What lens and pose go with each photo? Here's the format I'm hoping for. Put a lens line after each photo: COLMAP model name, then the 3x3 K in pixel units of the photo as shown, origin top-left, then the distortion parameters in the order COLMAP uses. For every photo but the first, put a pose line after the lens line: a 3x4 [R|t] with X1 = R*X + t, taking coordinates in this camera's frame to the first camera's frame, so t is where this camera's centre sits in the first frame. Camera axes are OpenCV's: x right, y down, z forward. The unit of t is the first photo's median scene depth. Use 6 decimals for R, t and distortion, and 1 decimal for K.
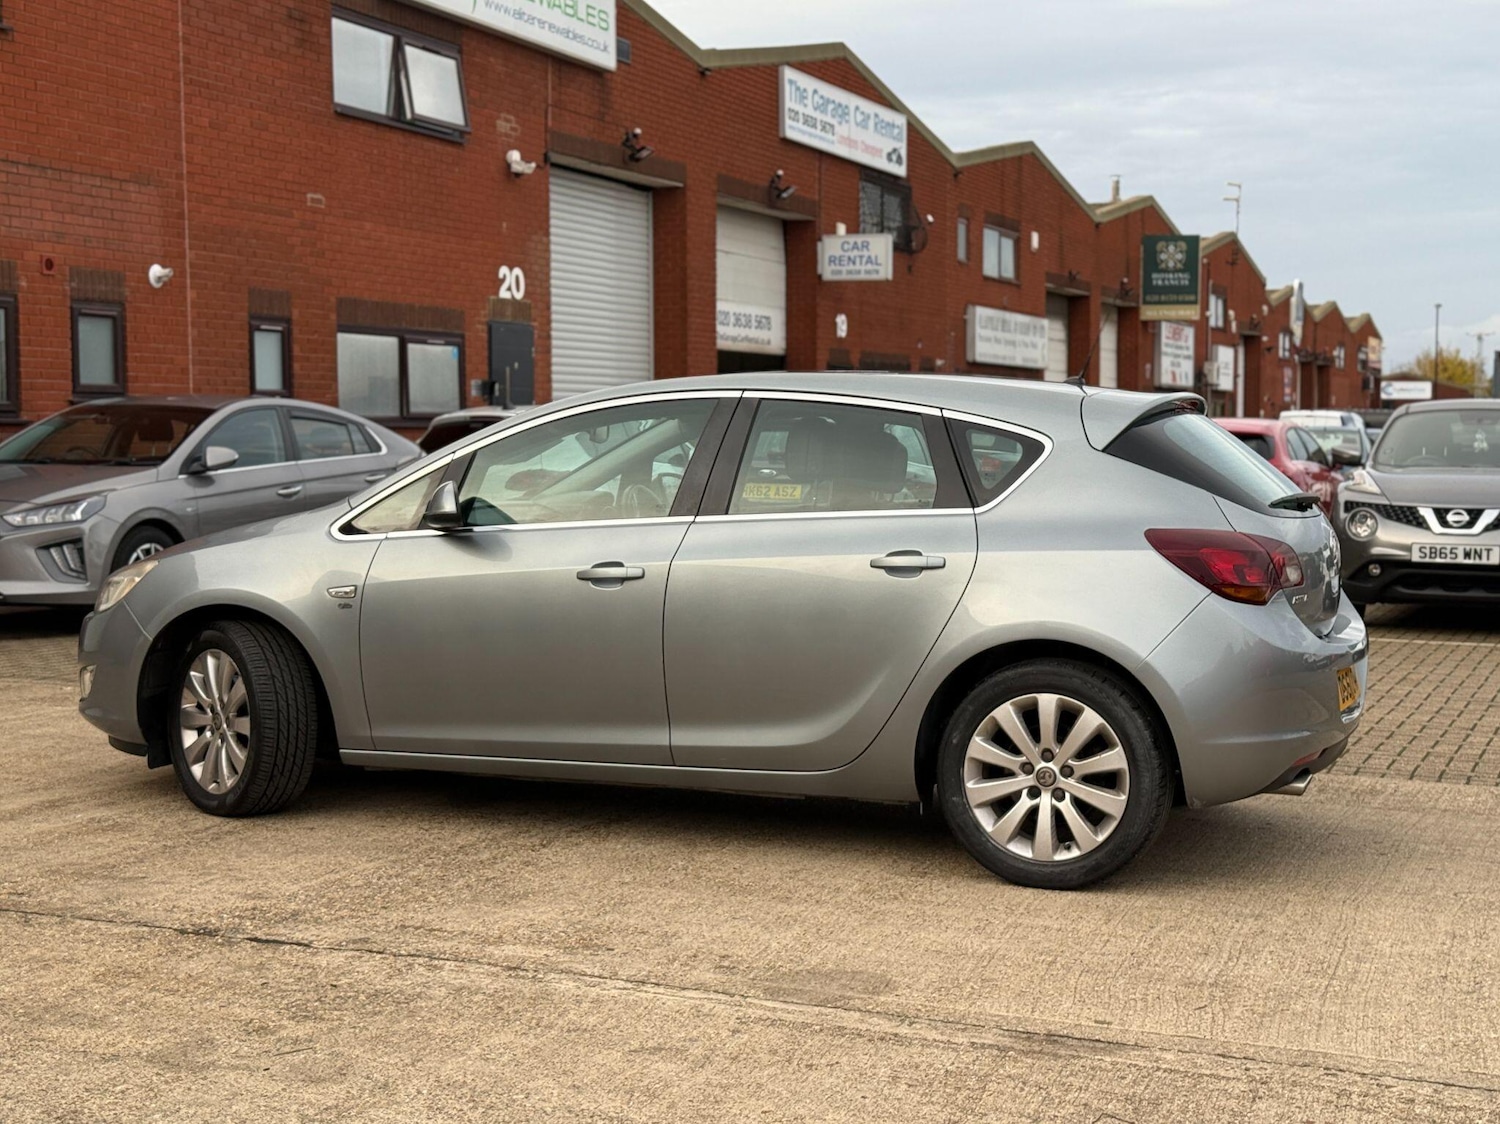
lens RADIAL K [[2217.5, 0, 757.7], [0, 2217.5, 558.1], [0, 0, 1]] dist [0.168649, -0.200936]
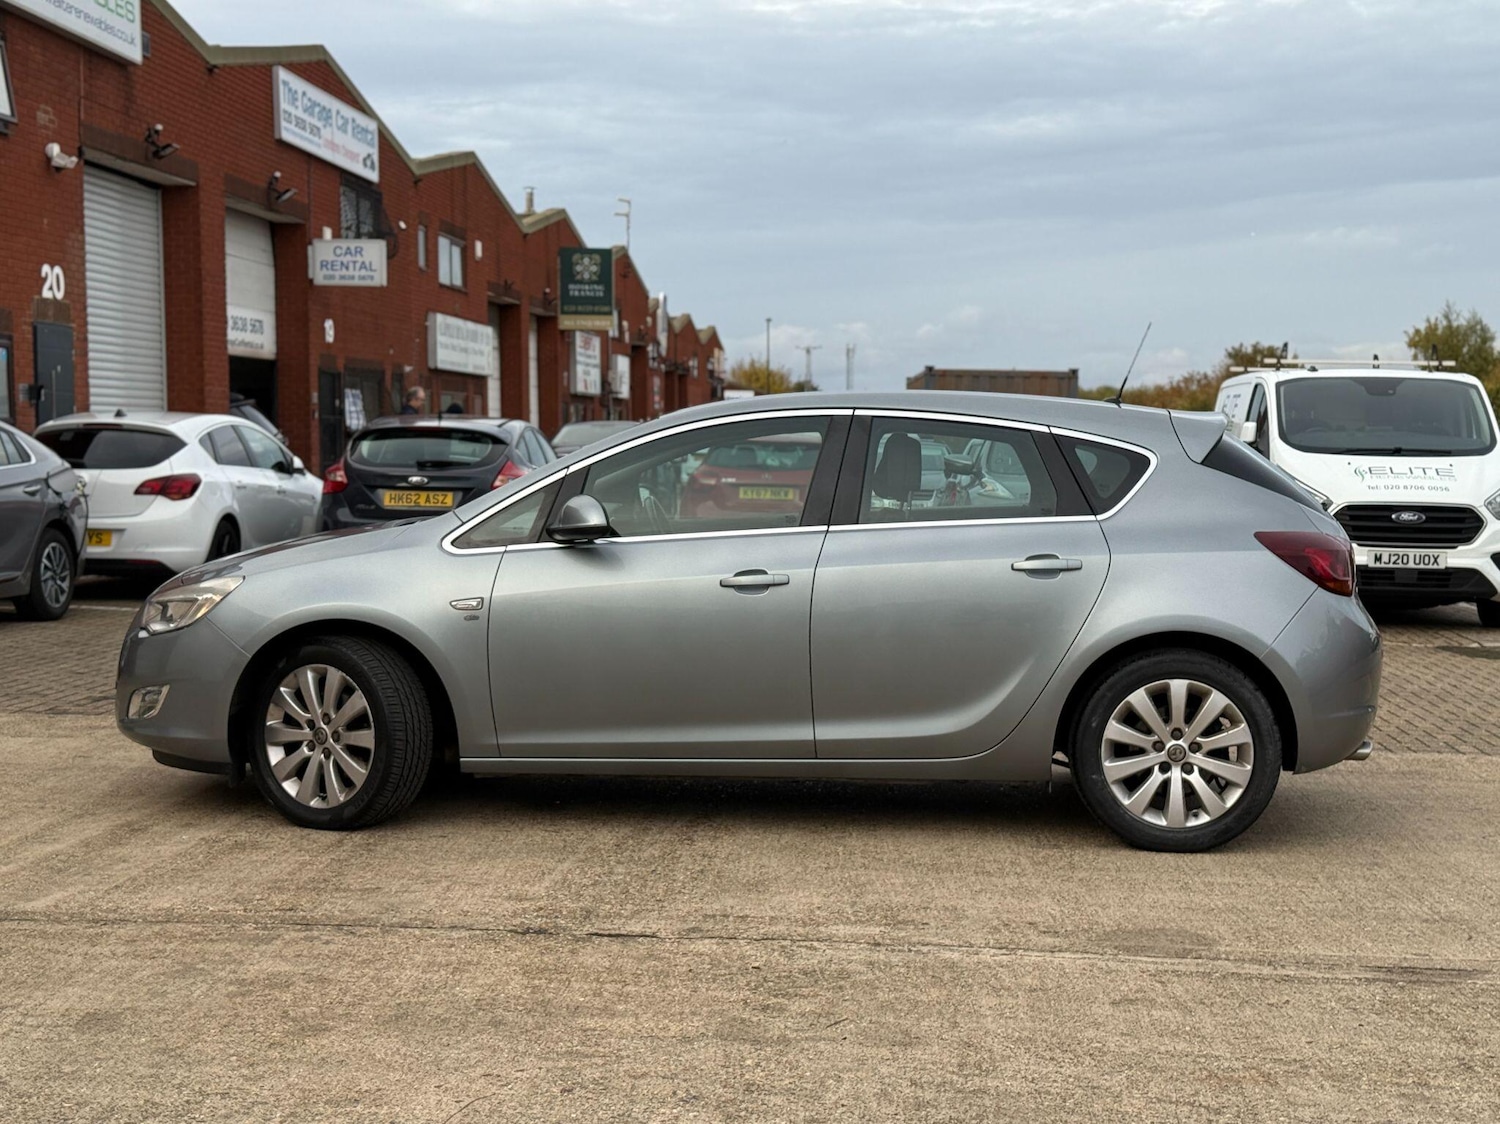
lens RADIAL K [[2206.9, 0, 750.0], [0, 2206.9, 562.0], [0, 0, 1]] dist [0.184177, -0.354411]
pose [[0.954666, -0.017489, 0.297165, -0.246090], [0.017437, 0.999844, 0.002828, -0.003312], [-0.297168, 0.002482, 0.954822, -0.007021]]
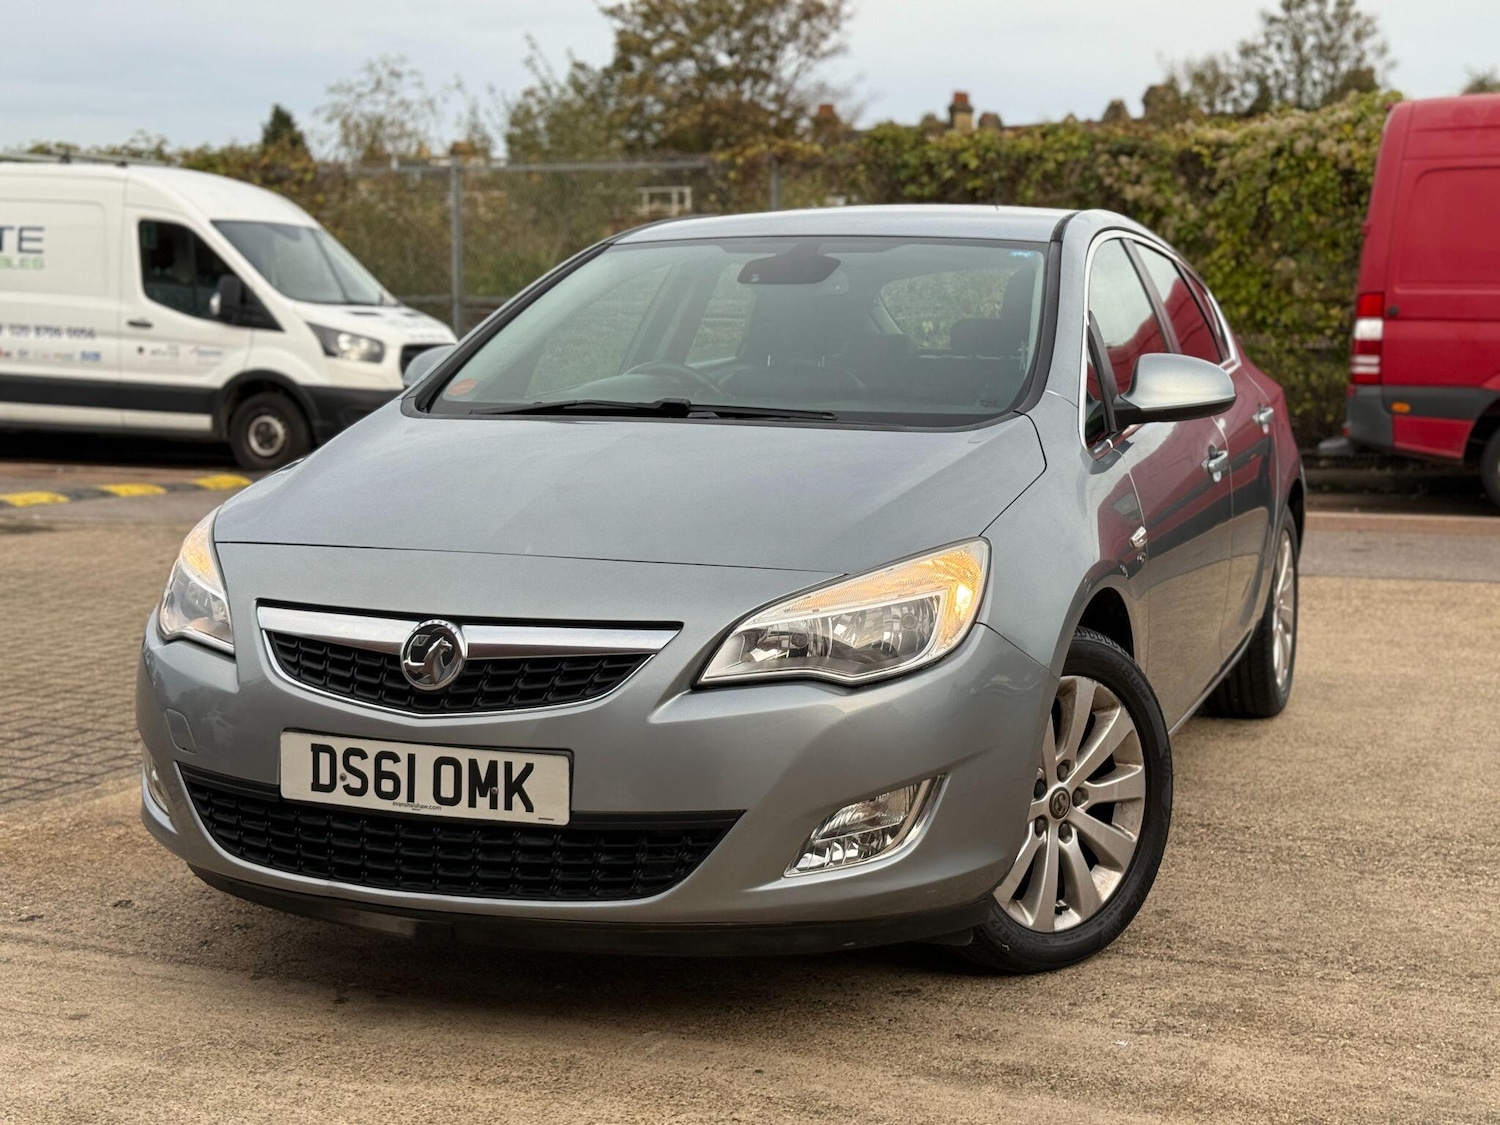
lens RADIAL K [[2206.9, 0, 750.0], [0, 2206.9, 562.5], [0, 0, 1]] dist [0.184177, -0.354411]
pose [[-0.002788, -0.129399, 0.991589, -0.549472], [0.056098, 0.990011, 0.129351, -0.044550], [-0.998421, 0.055987, 0.004499, 0.748144]]
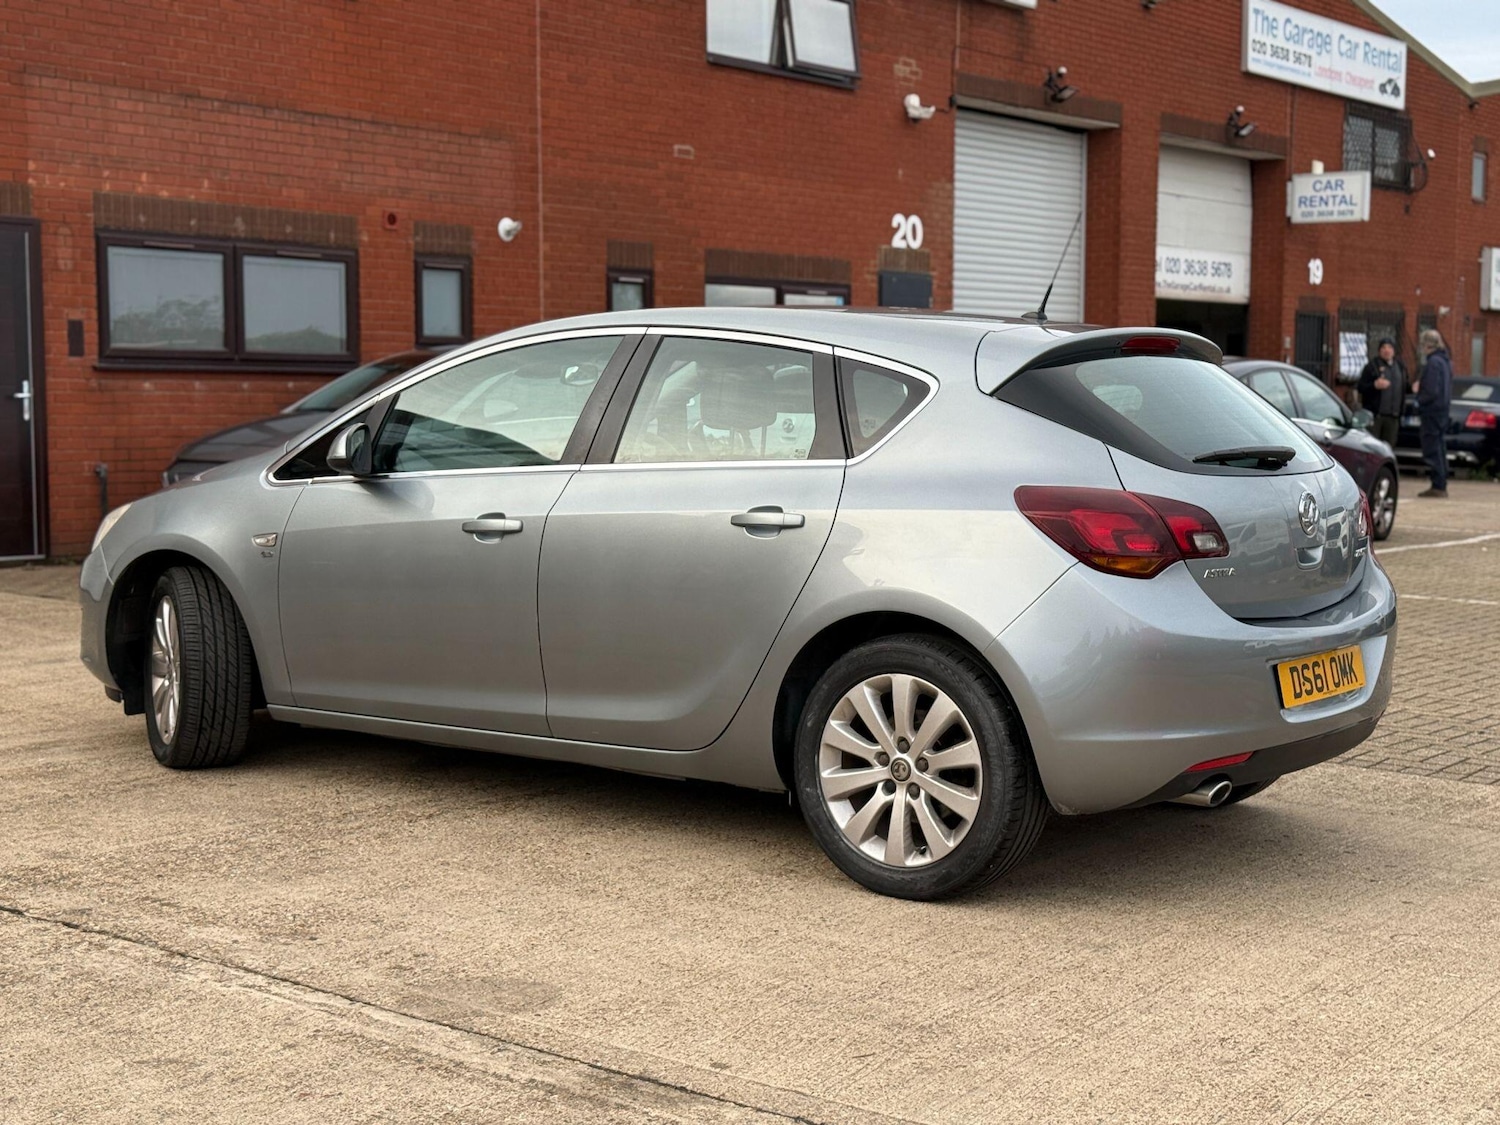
lens RADIAL K [[2199.4, 0, 750.0], [0, 2199.4, 562.5], [0, 0, 1]] dist [0.177033, -0.299789]
pose [[0.964448, 0.024692, -0.263115, 0.178349], [-0.018915, 0.999522, 0.024468, -0.001501], [0.263594, -0.018621, 0.964454, 0.093737]]
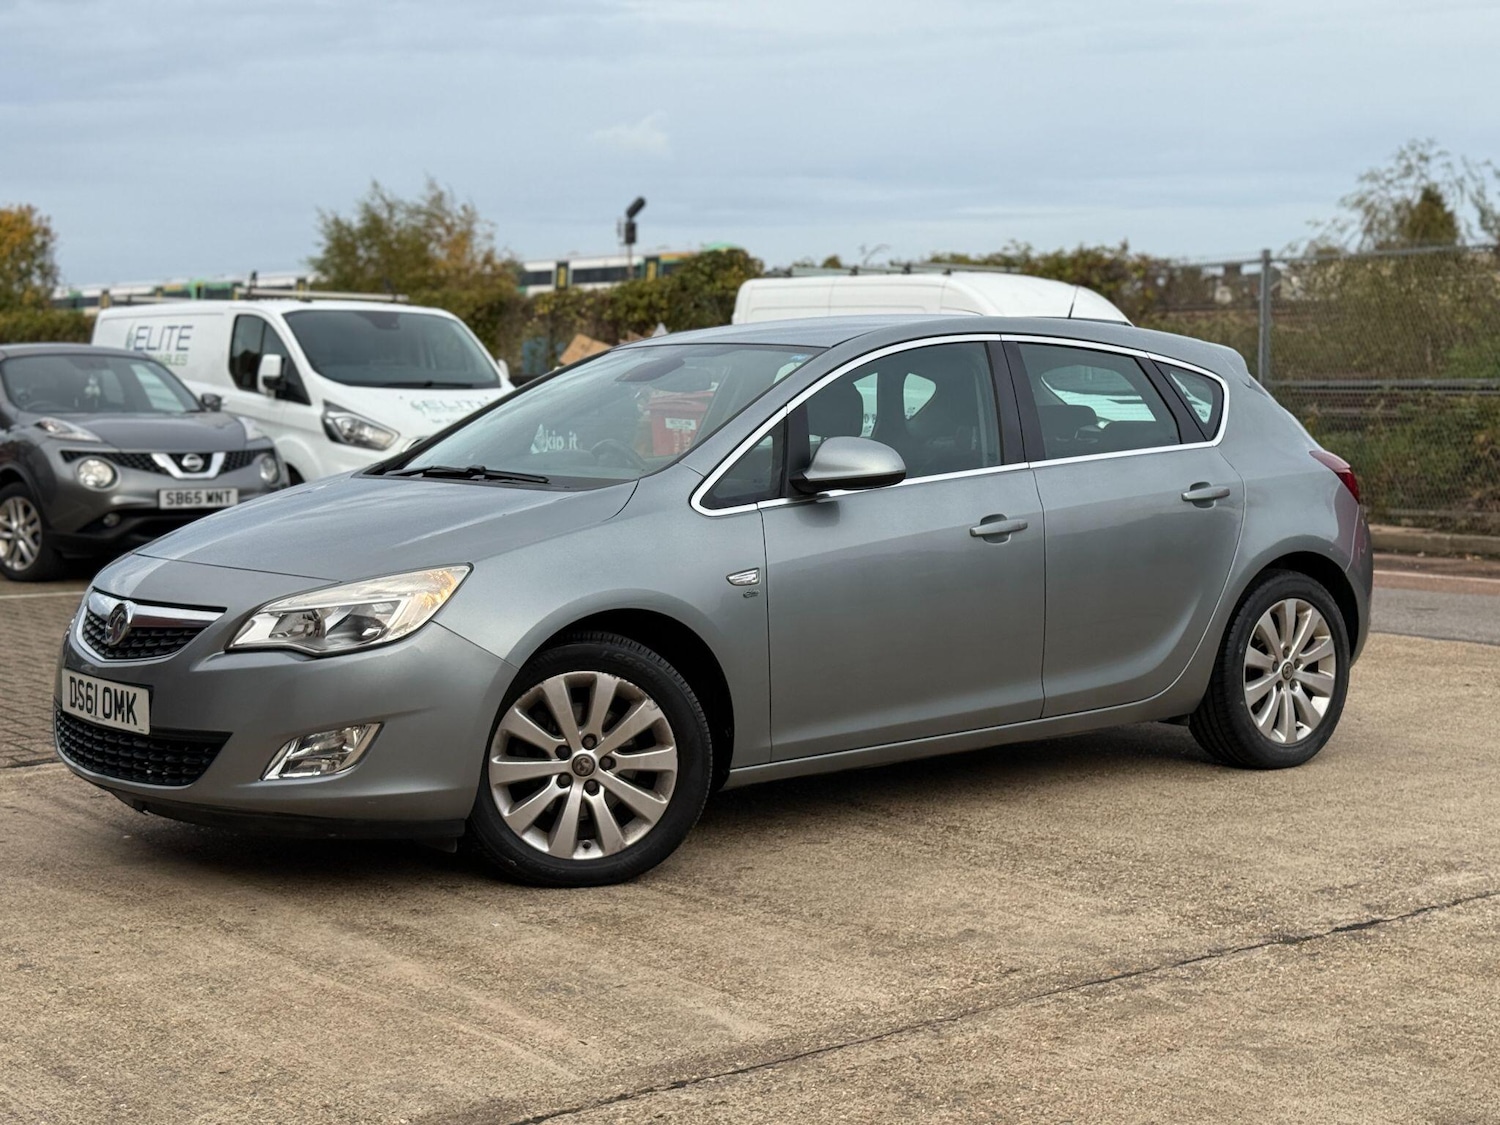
lens RADIAL K [[2206.9, 0, 750.0], [0, 2206.9, 562.5], [0, 0, 1]] dist [0.184177, -0.354411]
pose [[0.492345, -0.083236, 0.866411, -0.601112], [0.059937, 0.996296, 0.061654, -0.027328], [-0.868334, 0.021575, 0.495511, 0.401537]]
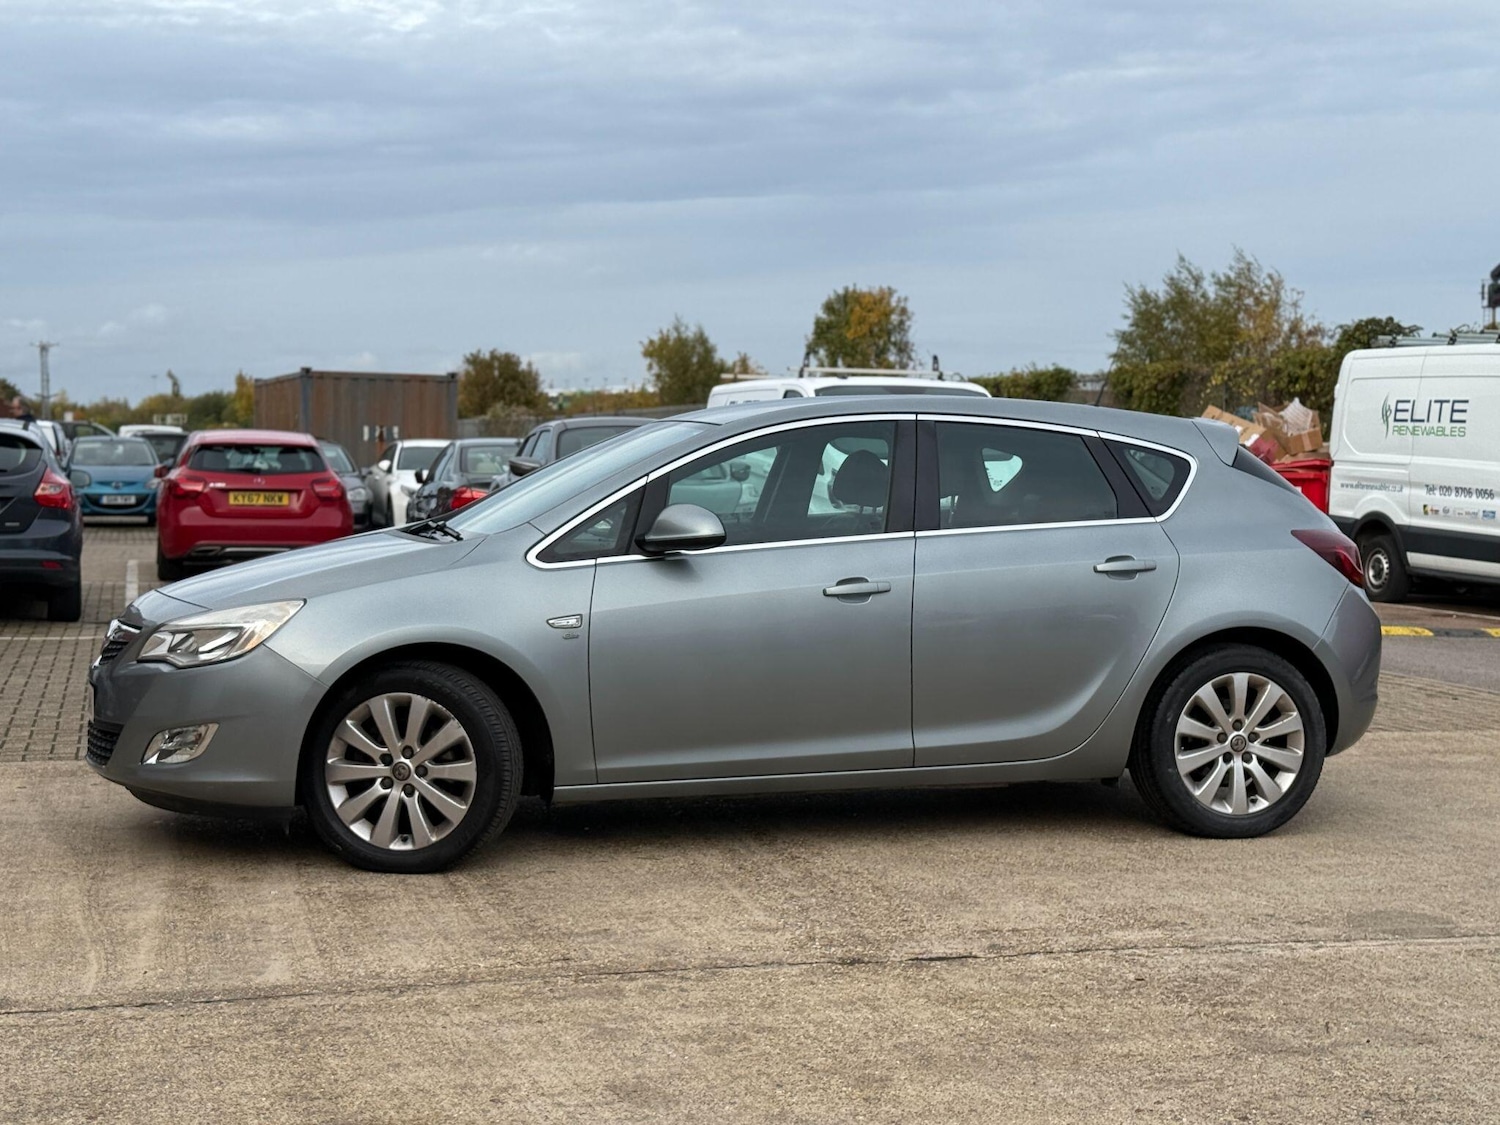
lens RADIAL K [[2199.4, 0, 750.0], [0, 2199.4, 562.5], [0, 0, 1]] dist [0.177033, -0.299789]
pose [[0.791940, -0.036683, 0.609496, -0.472657], [0.037276, 0.999236, 0.011706, -0.012529], [-0.609460, 0.013449, 0.792703, 0.135266]]
